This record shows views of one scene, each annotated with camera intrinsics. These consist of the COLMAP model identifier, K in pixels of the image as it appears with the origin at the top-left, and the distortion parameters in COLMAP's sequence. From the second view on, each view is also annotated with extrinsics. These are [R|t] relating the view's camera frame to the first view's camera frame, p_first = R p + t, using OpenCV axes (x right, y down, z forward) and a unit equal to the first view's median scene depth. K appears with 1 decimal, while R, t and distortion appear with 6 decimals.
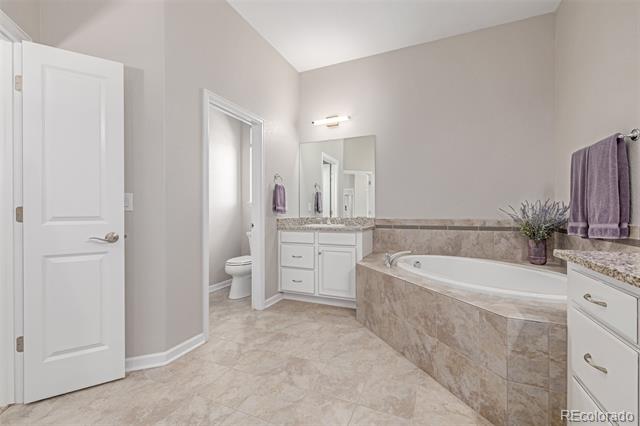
lens RADIAL K [[268.9, 0, 321.5], [0, 268.9, 212.3], [0, 0, 1]] dist [0.000121, 0.000045]
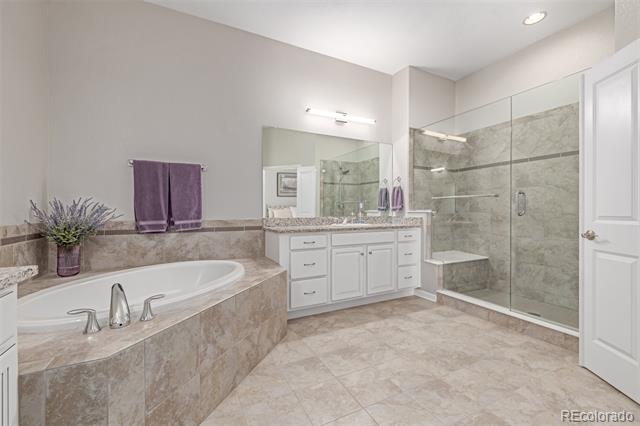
lens RADIAL K [[268.9, 0, 321.5], [0, 268.9, 212.3], [0, 0, 1]] dist [0.000121, 0.000045]
pose [[-0.775683, -0.000189, 0.631123, -0.532724], [0.002462, 0.999991, 0.003326, -0.005256], [-0.631118, 0.004134, -0.775676, 1.870793]]
